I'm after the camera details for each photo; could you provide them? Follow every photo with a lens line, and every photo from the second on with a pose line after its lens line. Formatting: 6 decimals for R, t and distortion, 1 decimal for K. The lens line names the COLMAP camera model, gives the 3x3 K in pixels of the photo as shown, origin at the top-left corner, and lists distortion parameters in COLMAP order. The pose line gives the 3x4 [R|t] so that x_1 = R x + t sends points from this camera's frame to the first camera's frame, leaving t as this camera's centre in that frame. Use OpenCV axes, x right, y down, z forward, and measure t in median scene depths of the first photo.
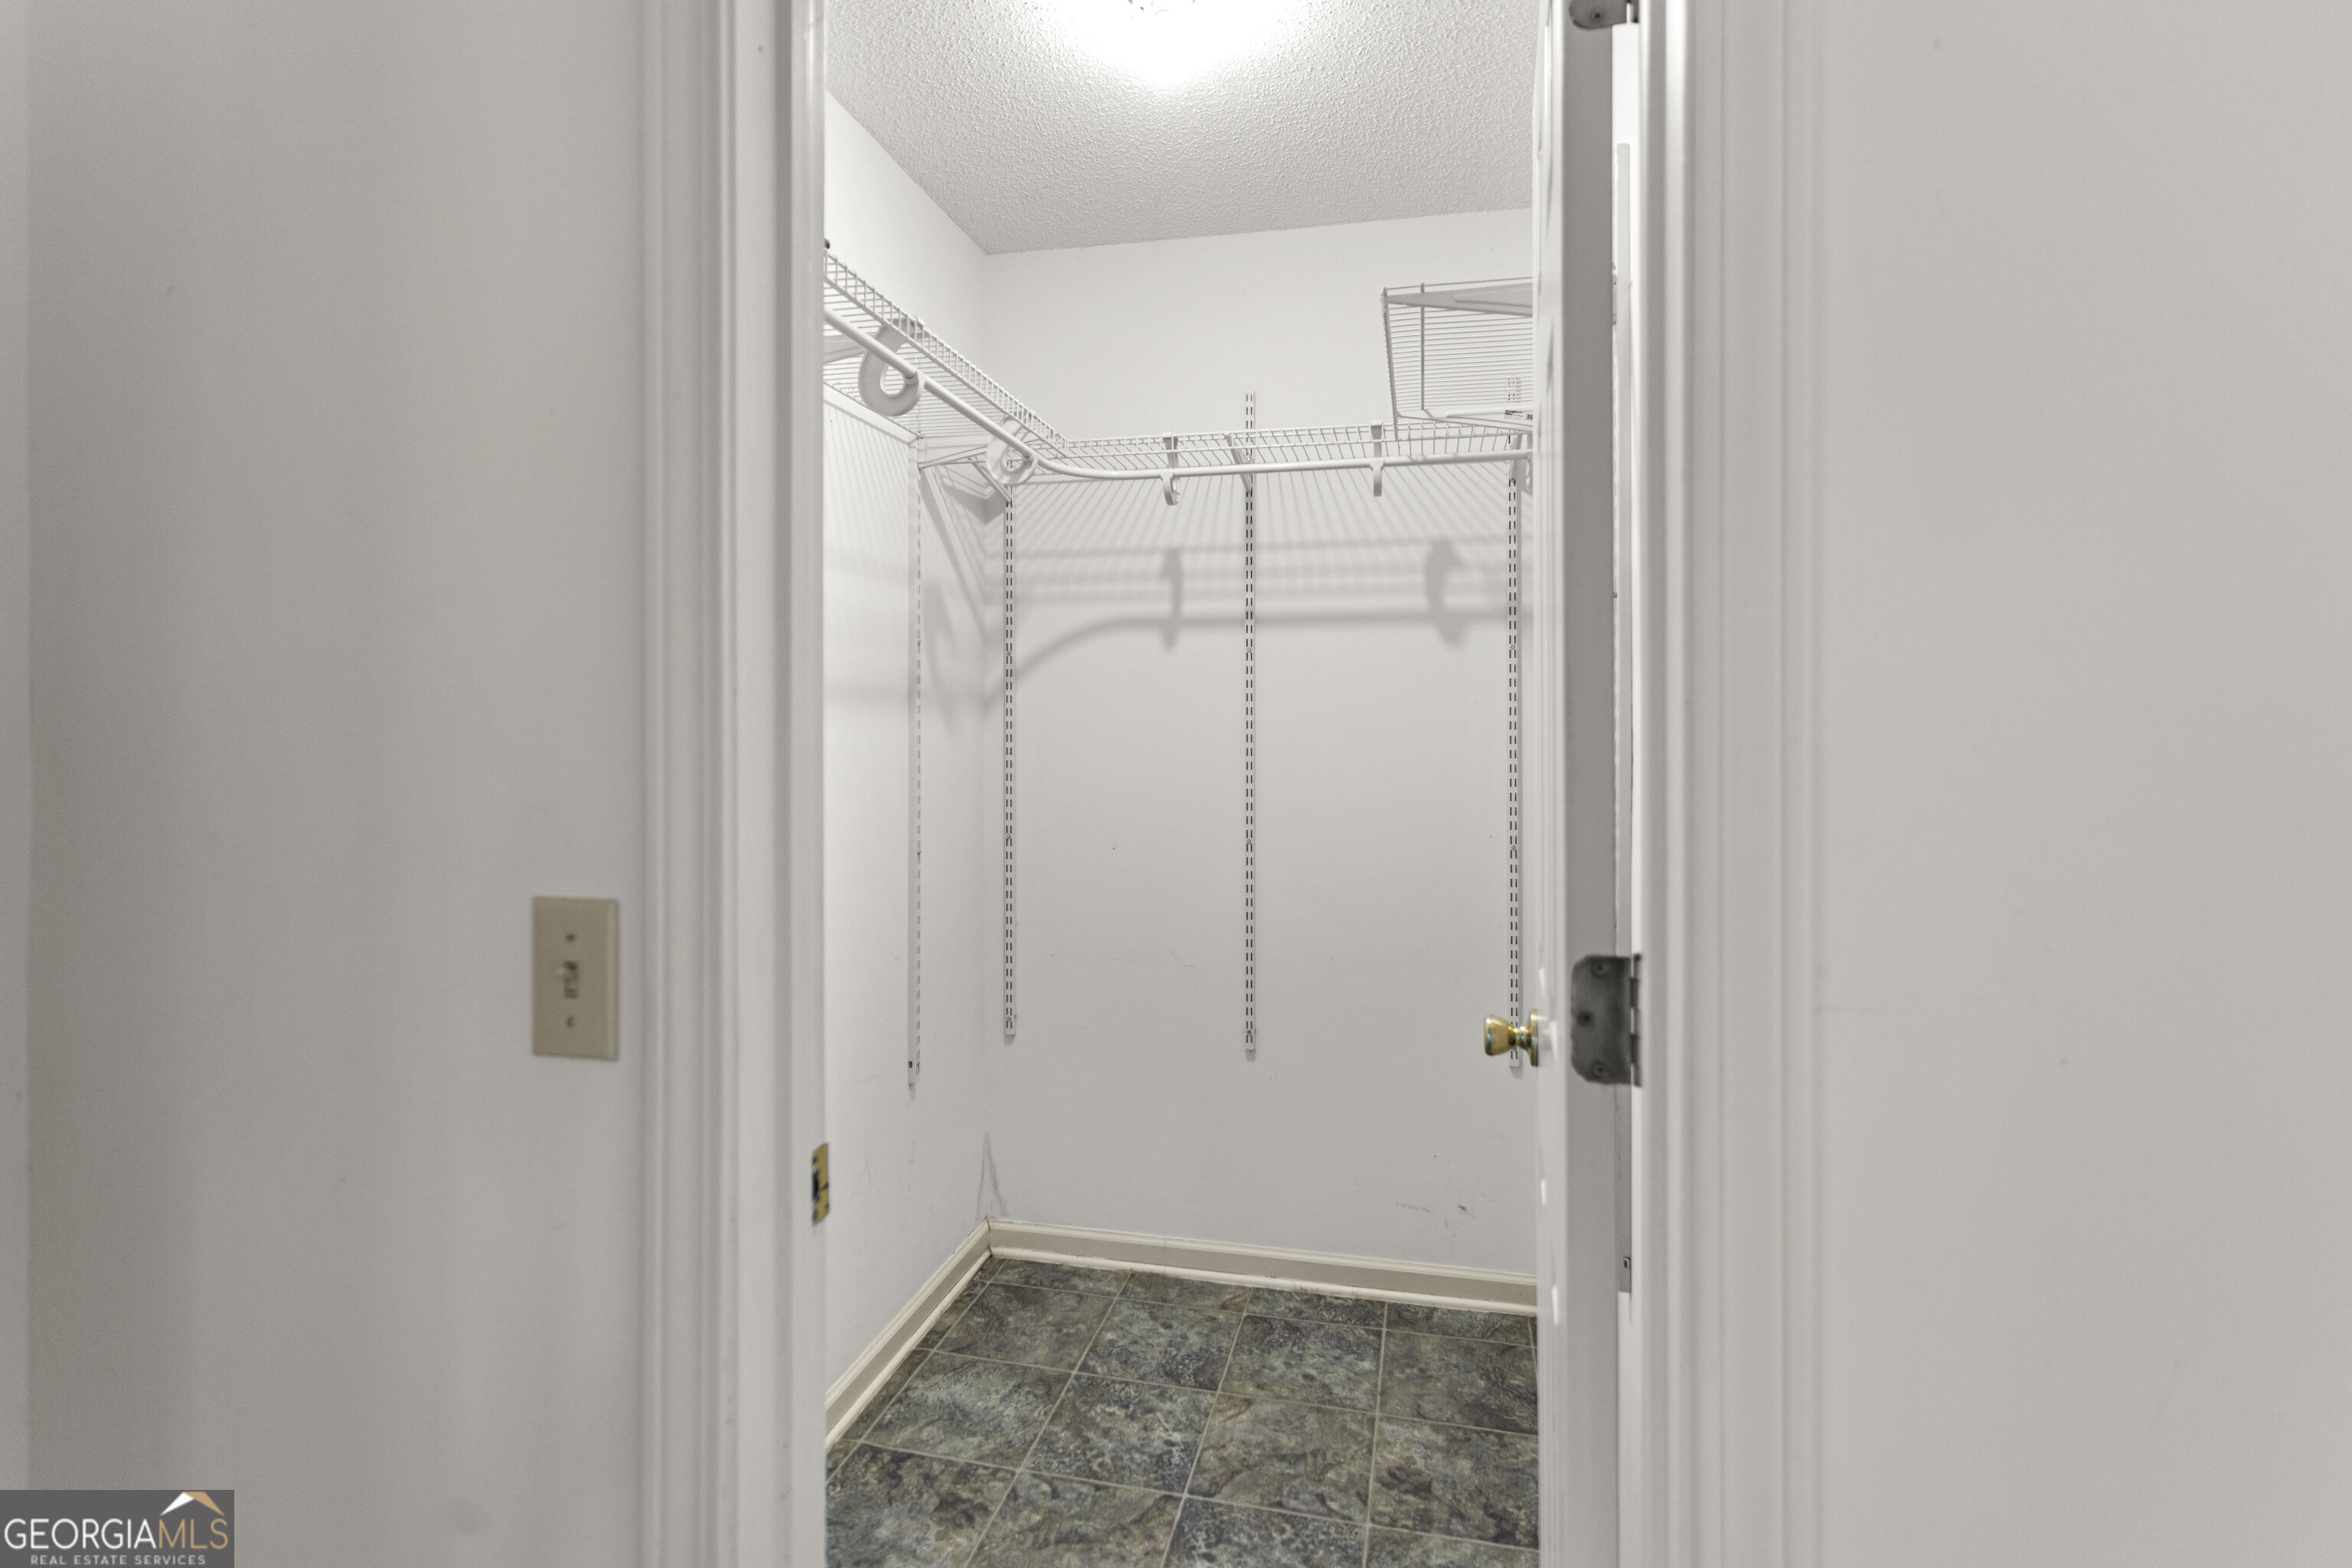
lens RADIAL K [[1134.4, 0, 1192.9], [0, 1134.4, 741.5], [0, 0, 1]] dist [-0.000437, -0.000385]
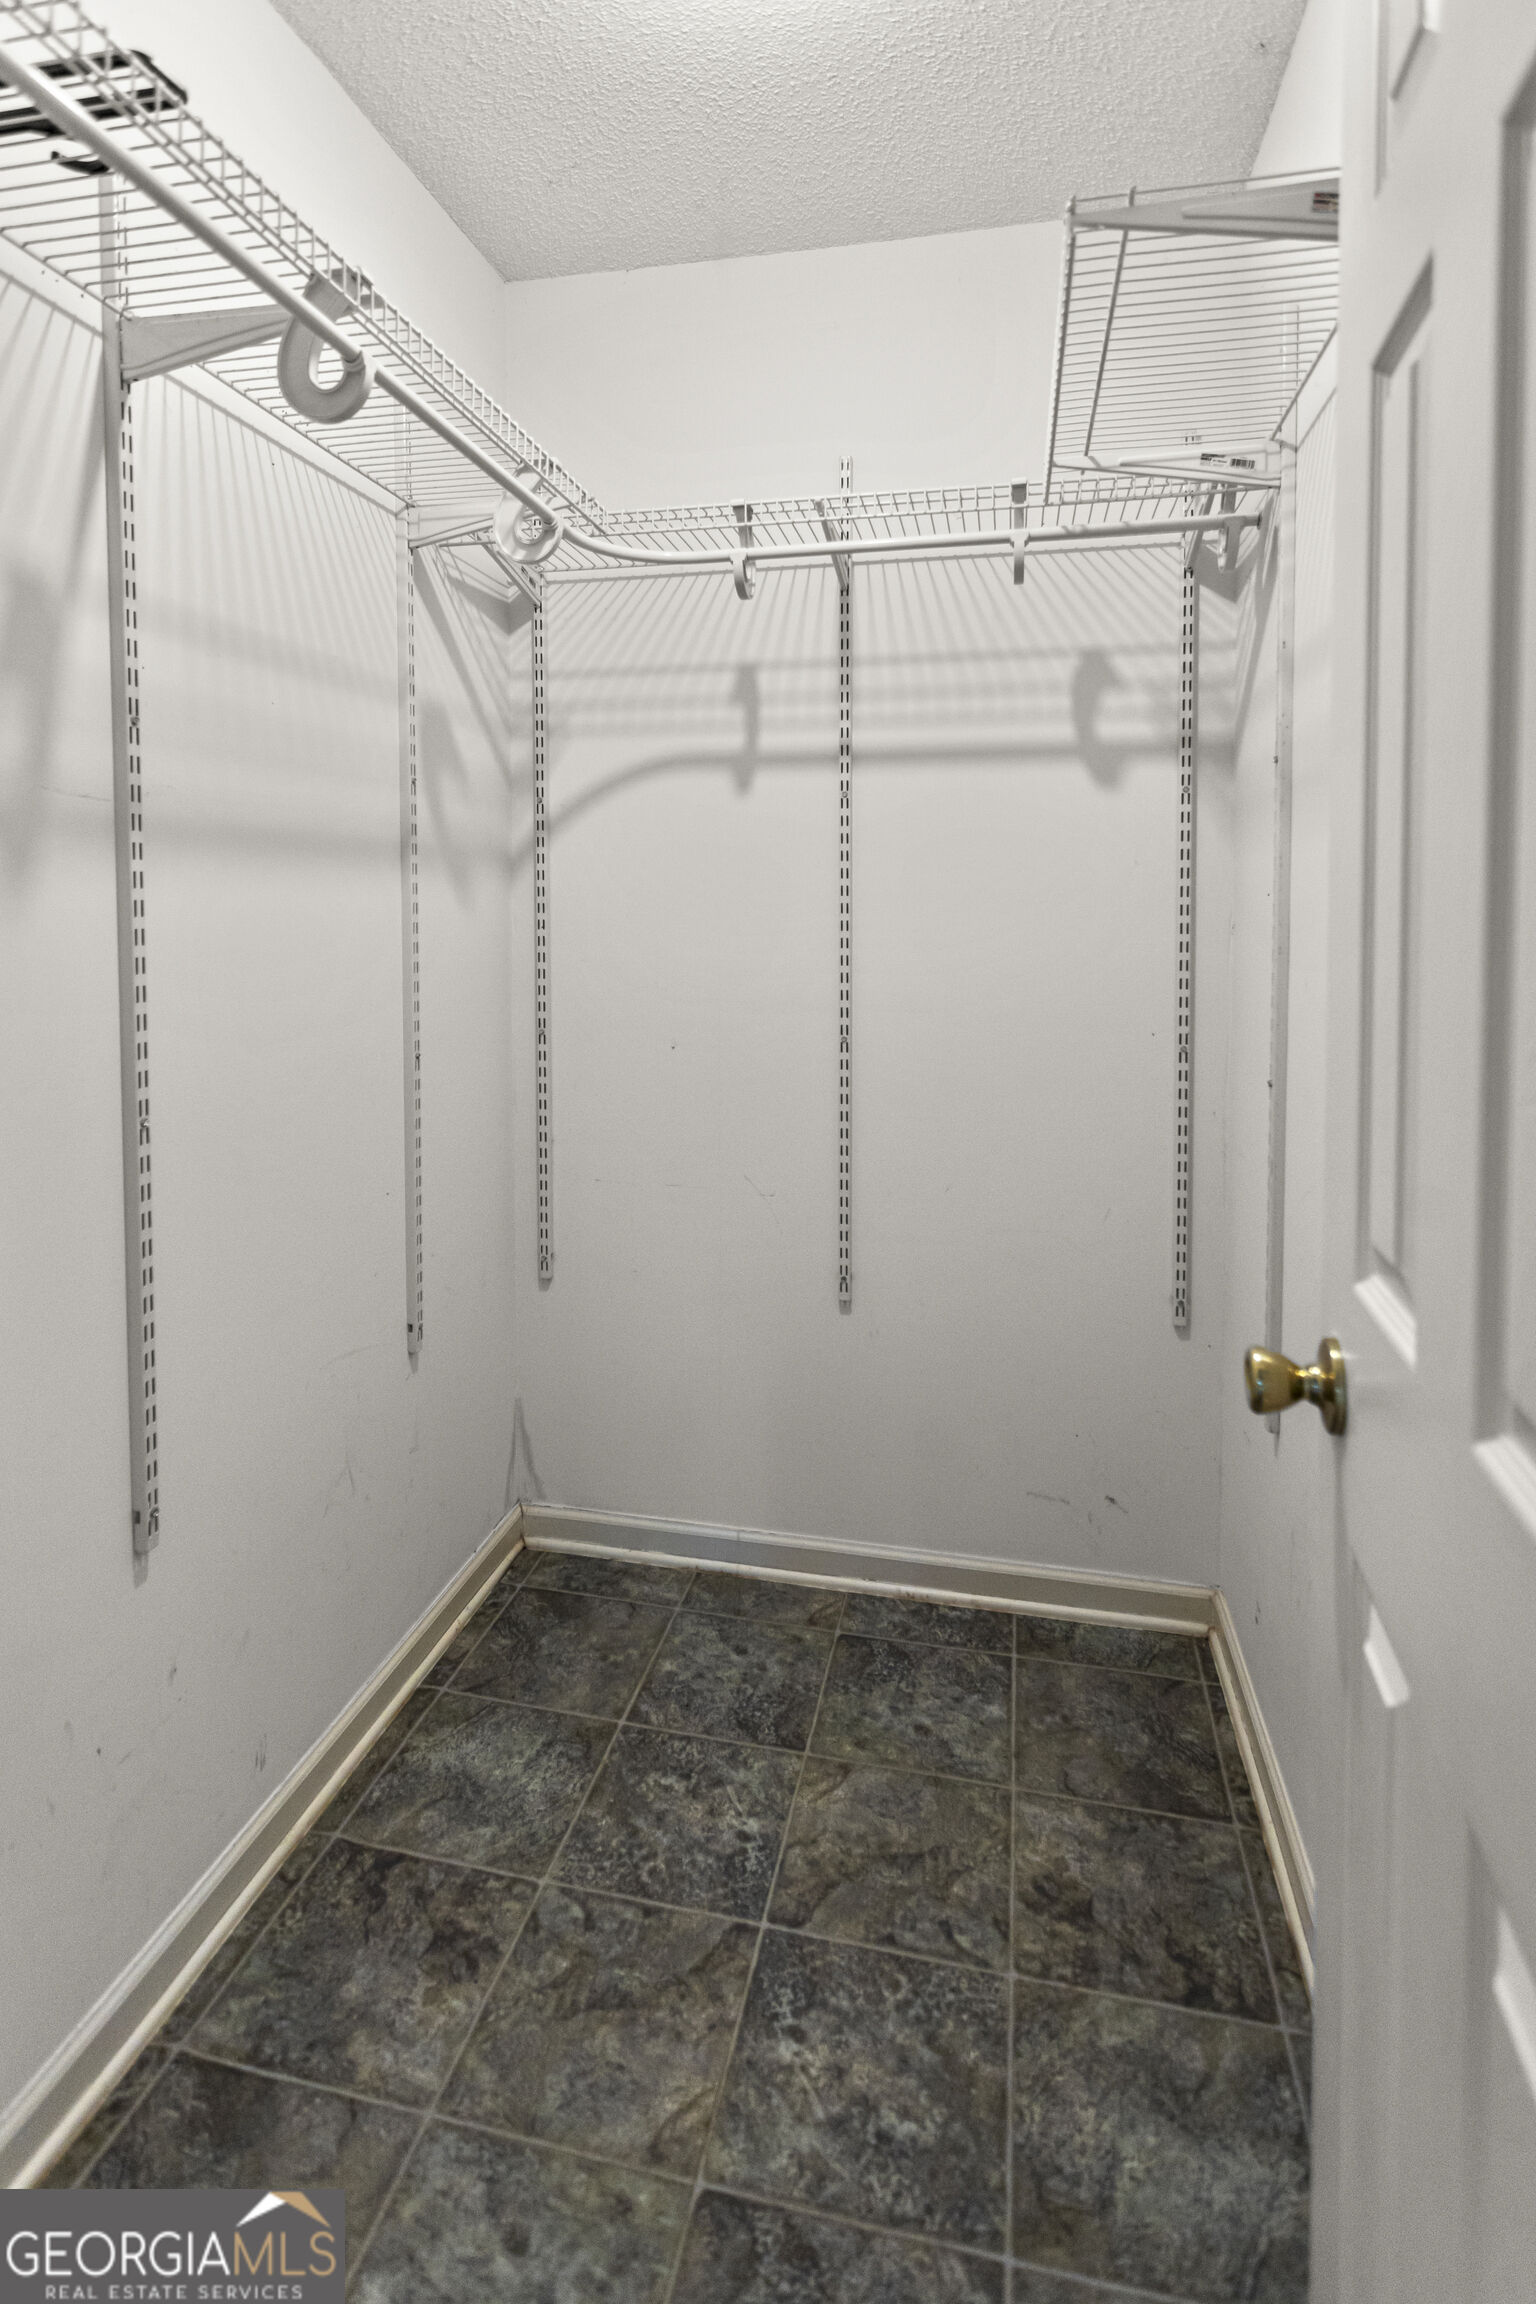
lens RADIAL K [[1162.7, 0, 767.2], [0, 1162.7, 1044.4], [0, 0, 1]] dist [-0.001560, 0.000935]
pose [[0.999997, 0.000336, -0.002333, -0.002388], [-0.000085, 0.994247, 0.107112, 0.006065], [0.002356, -0.107112, 0.994244, 0.237705]]
